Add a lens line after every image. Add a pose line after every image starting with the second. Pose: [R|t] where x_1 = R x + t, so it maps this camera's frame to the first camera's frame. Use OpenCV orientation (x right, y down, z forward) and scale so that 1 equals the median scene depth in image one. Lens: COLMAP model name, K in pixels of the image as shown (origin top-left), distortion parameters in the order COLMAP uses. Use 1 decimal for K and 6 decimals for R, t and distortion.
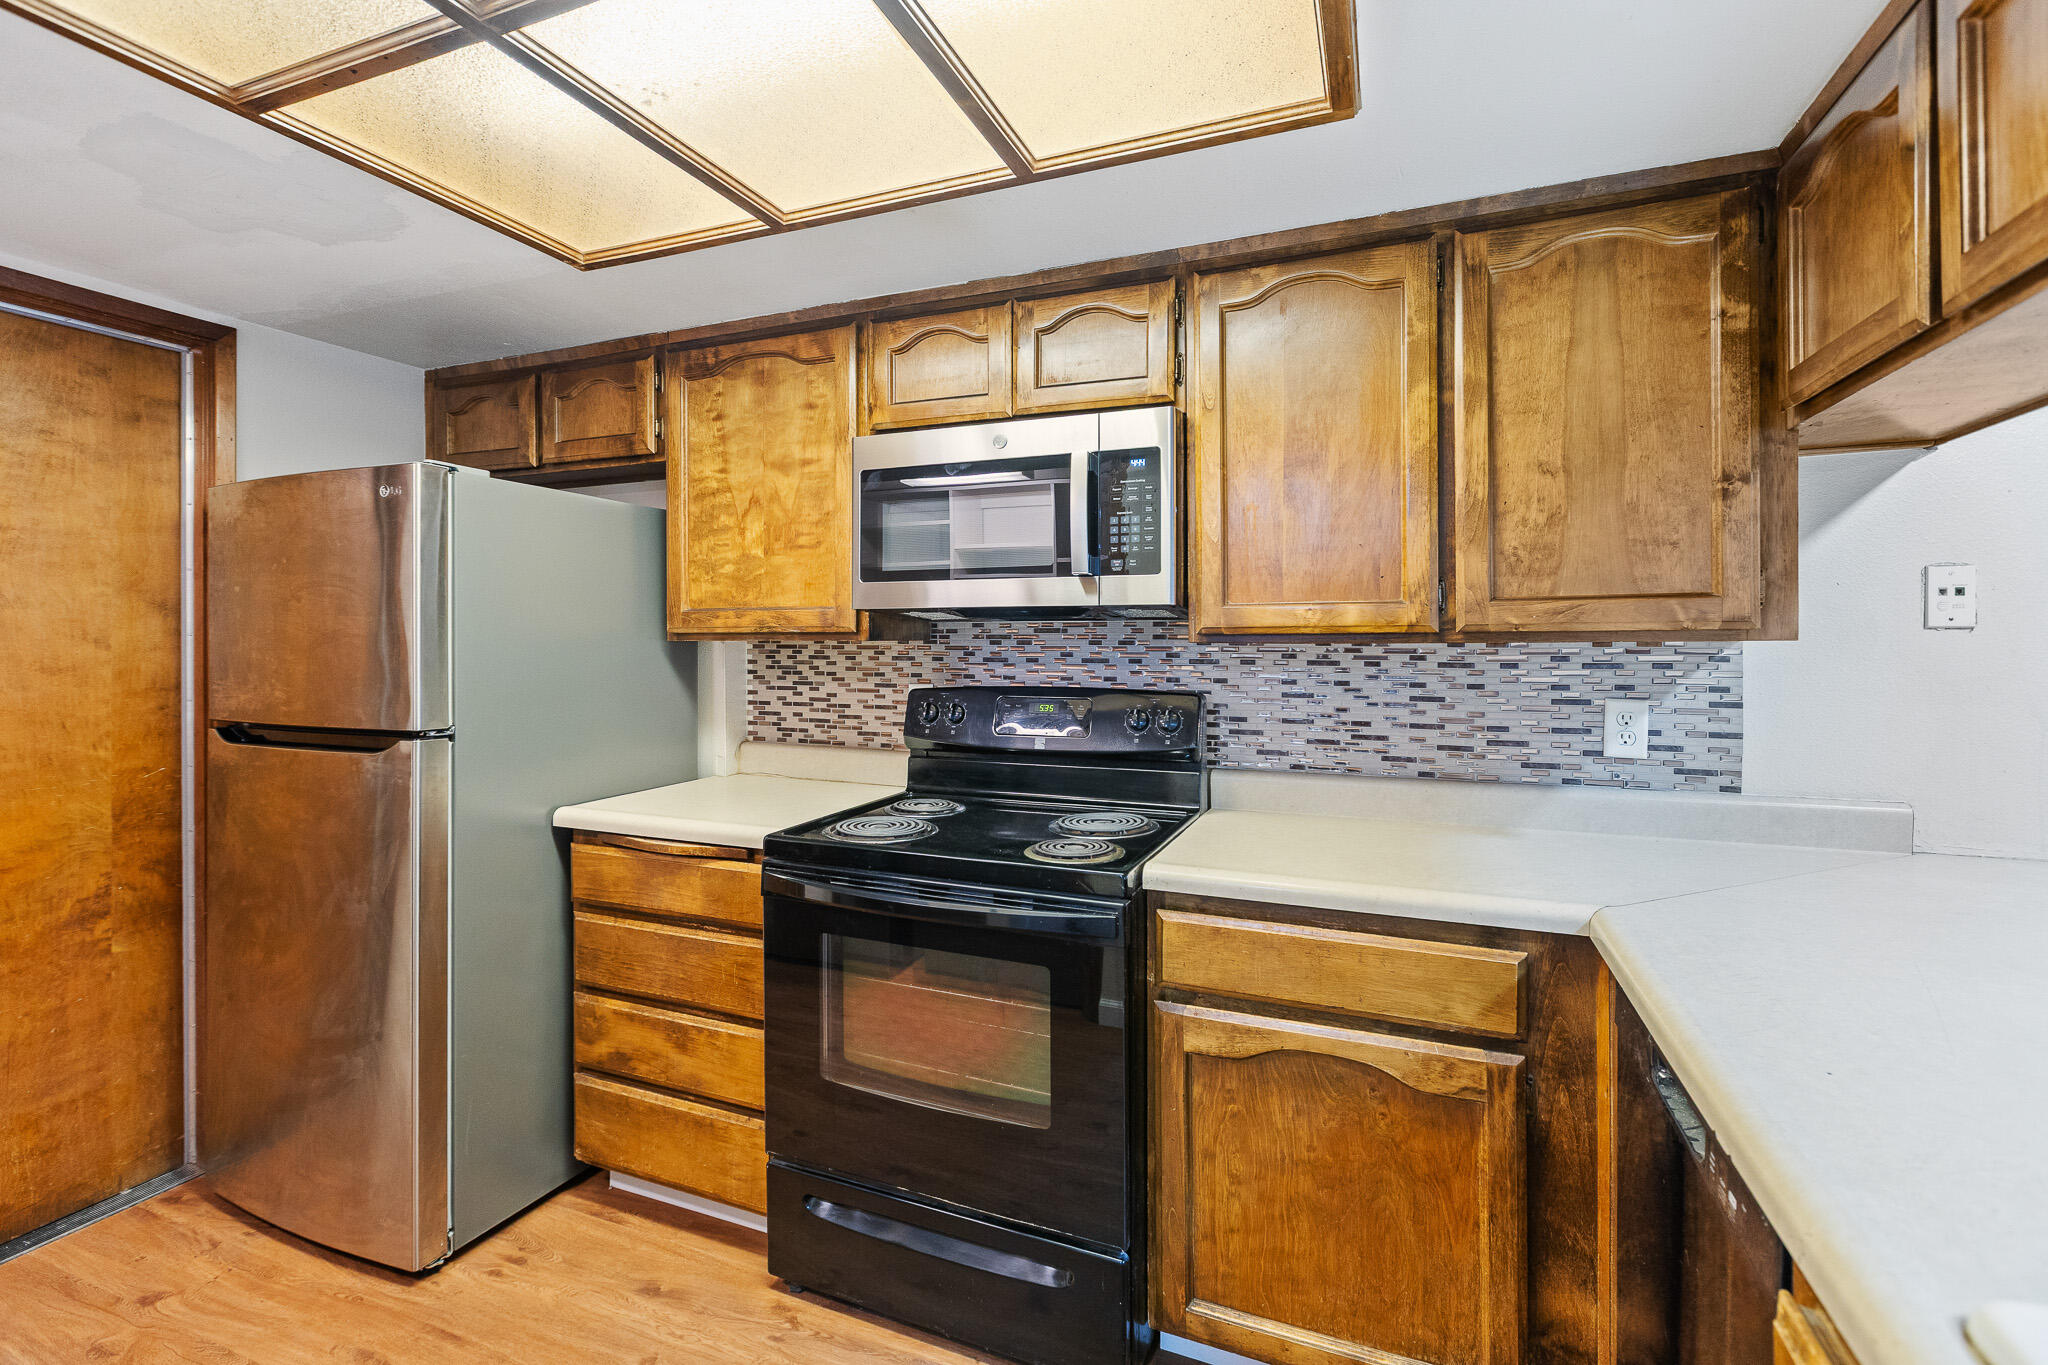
lens RADIAL K [[919.9, 0, 1038.4], [0, 919.9, 647.2], [0, 0, 1]] dist [0.000809, 0.000795]
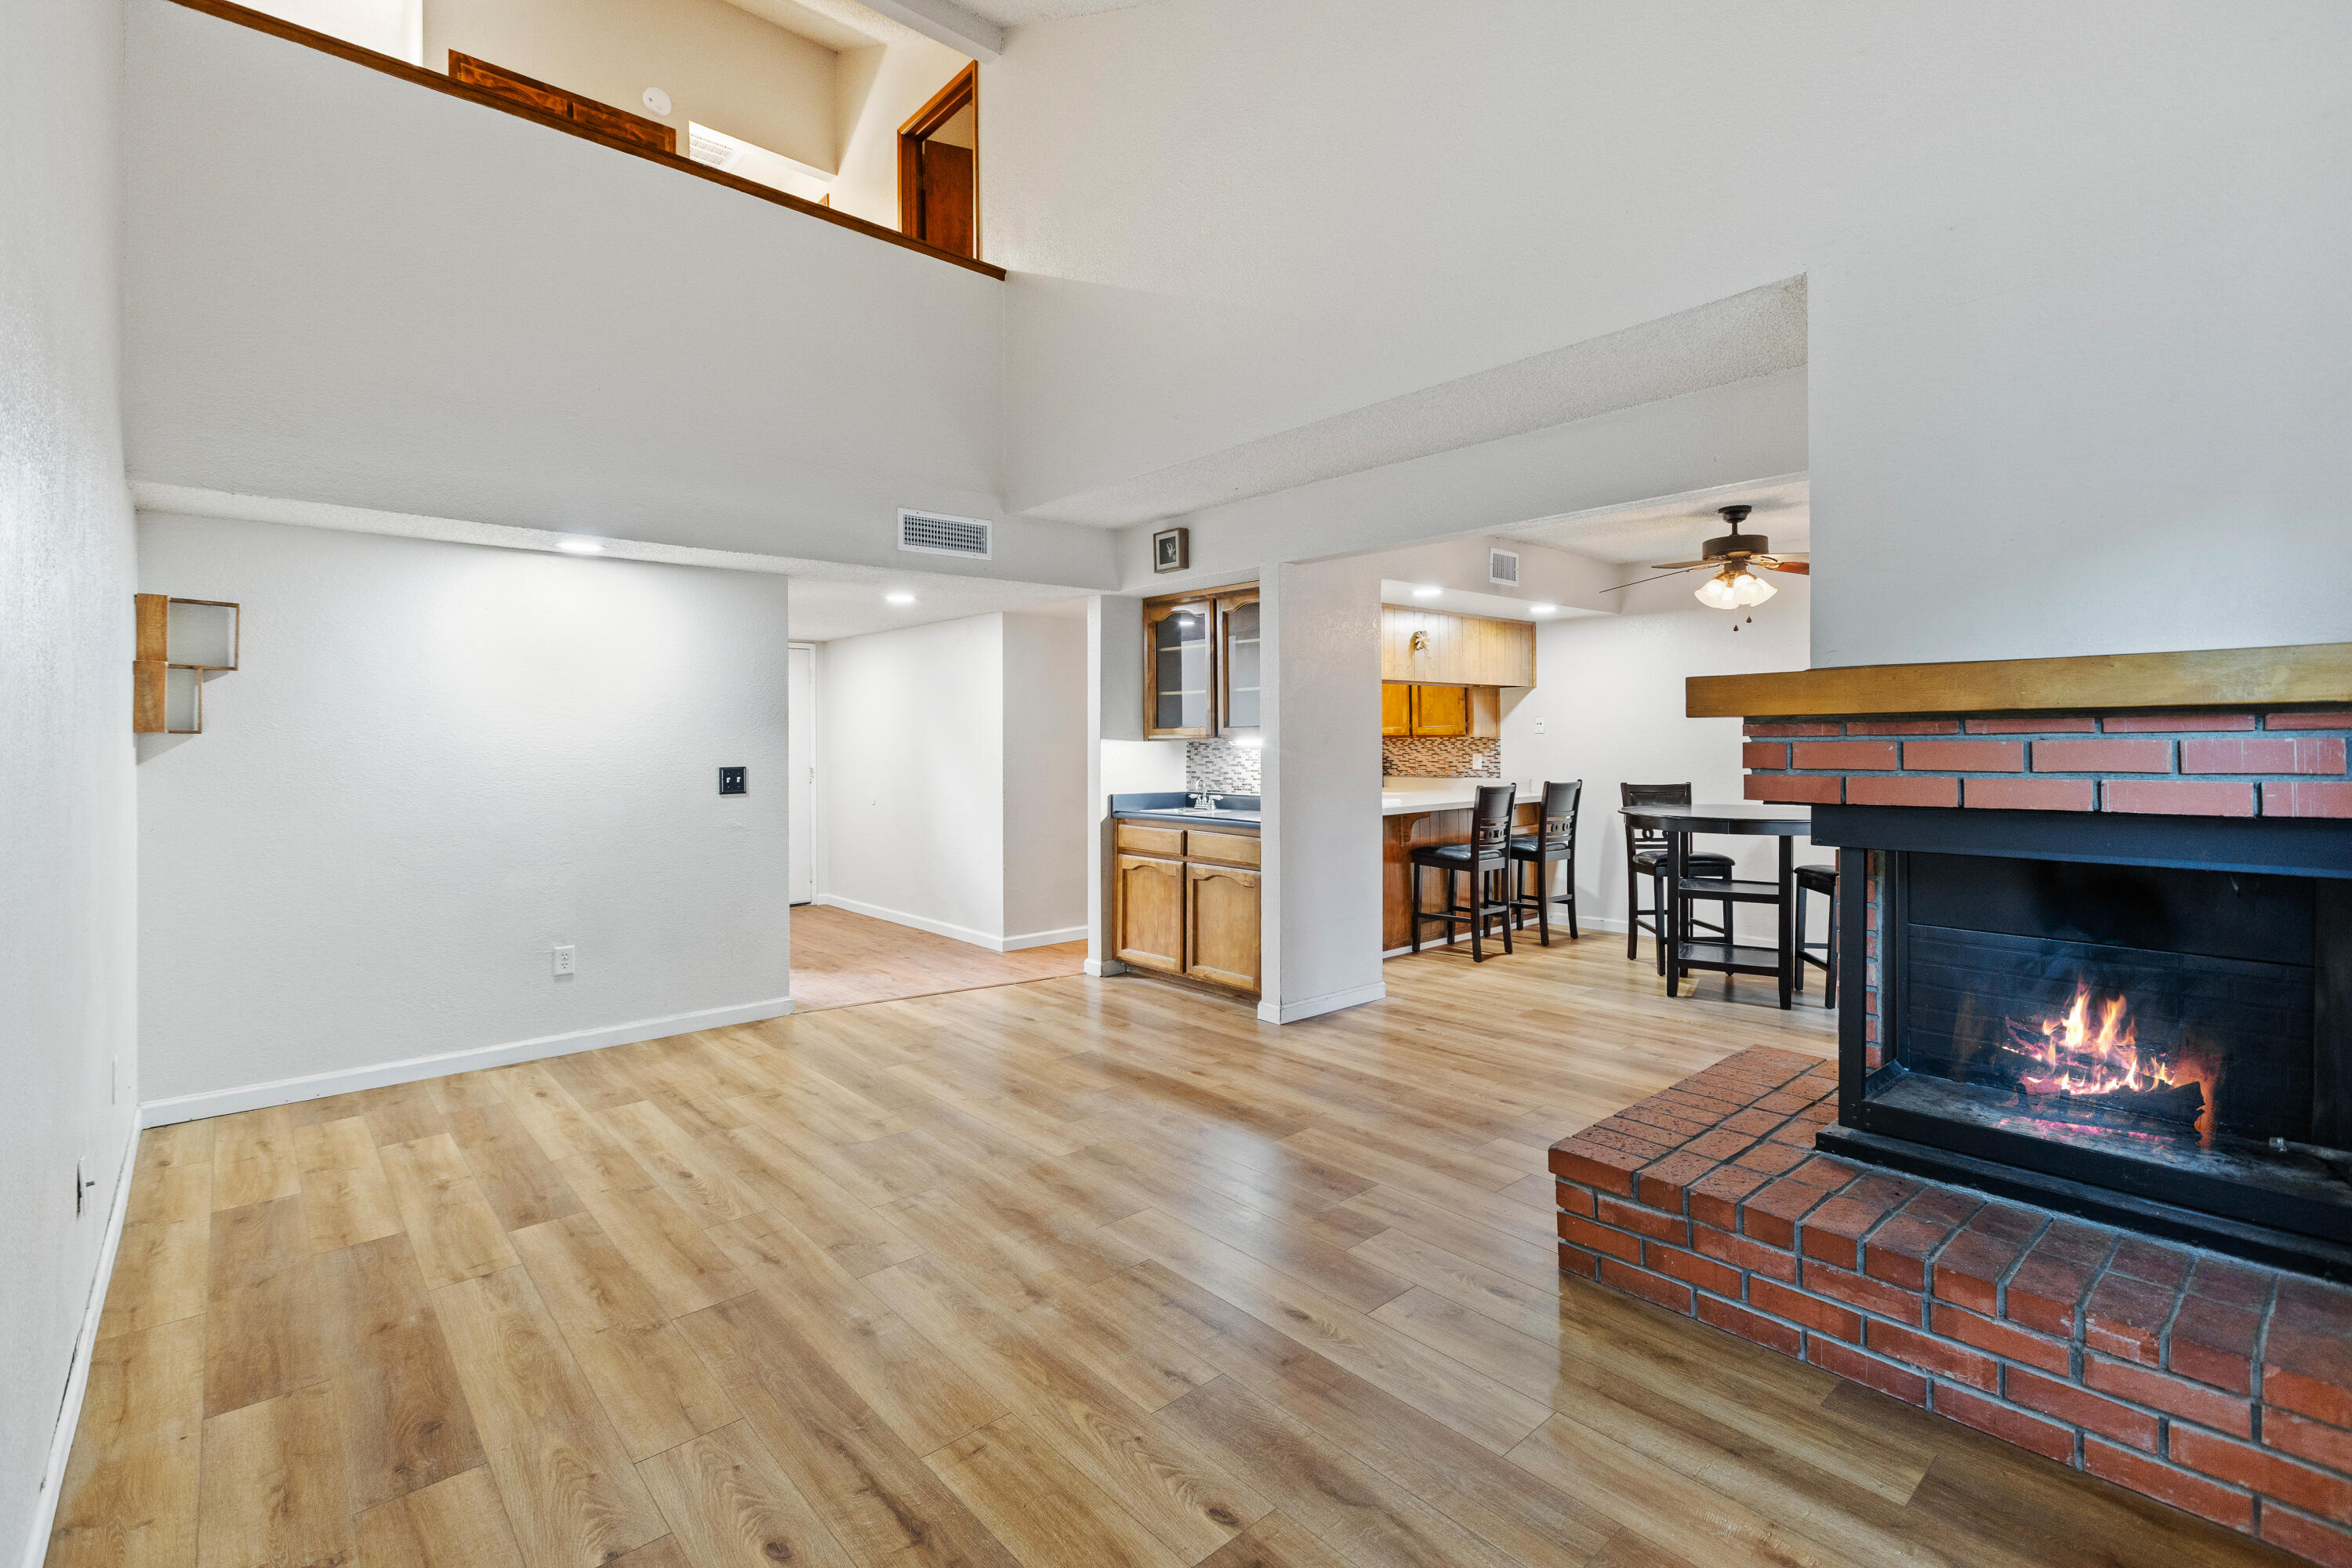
lens RADIAL K [[1056.4, 0, 1188.0], [0, 1056.4, 750.5], [0, 0, 1]] dist [0.000809, 0.000795]
pose [[0.897369, -0.001304, -0.441278, 1.210185], [0.005082, 0.999960, 0.007379, 0.007887], [0.441251, -0.008864, 0.897340, -2.681304]]
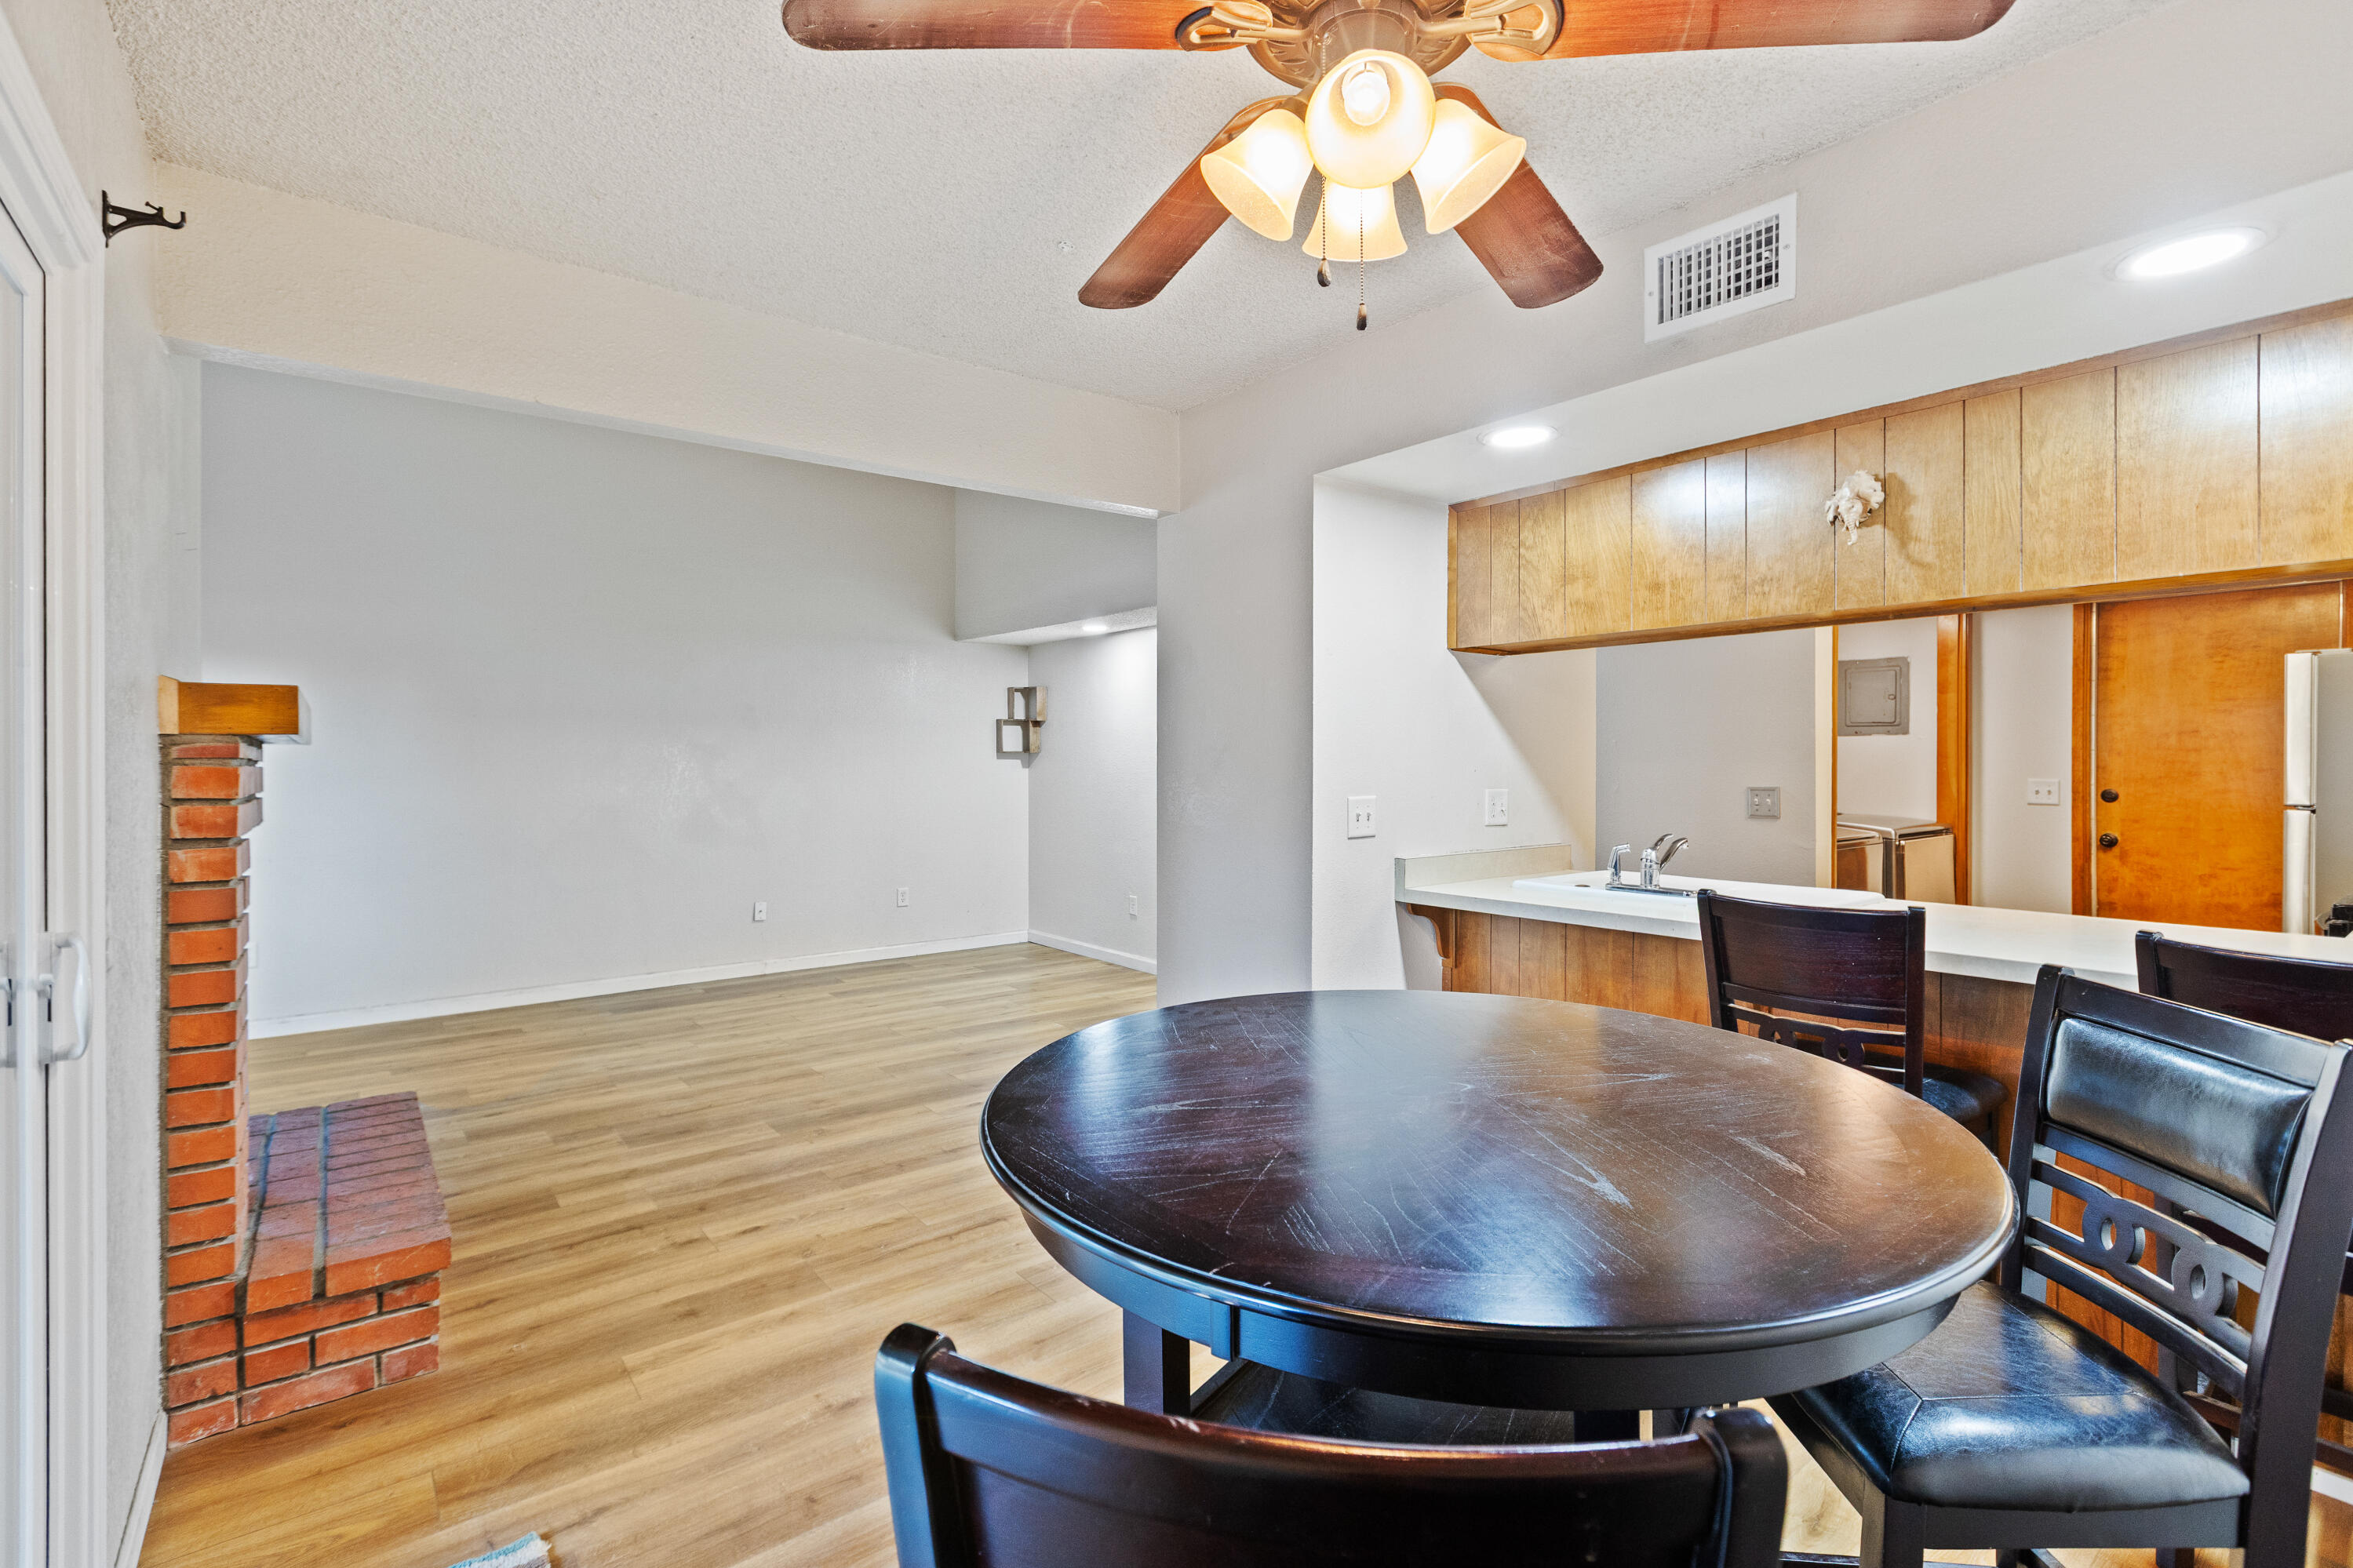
lens RADIAL K [[1056.7, 0, 1193.8], [0, 1056.7, 765.0], [0, 0, 1]] dist [0.000809, 0.000795]
pose [[-0.483154, 0.005626, -0.875517, 1.793283], [0.000357, 0.999981, 0.006228, -0.001033], [0.875535, 0.002696, -0.483147, 0.125061]]
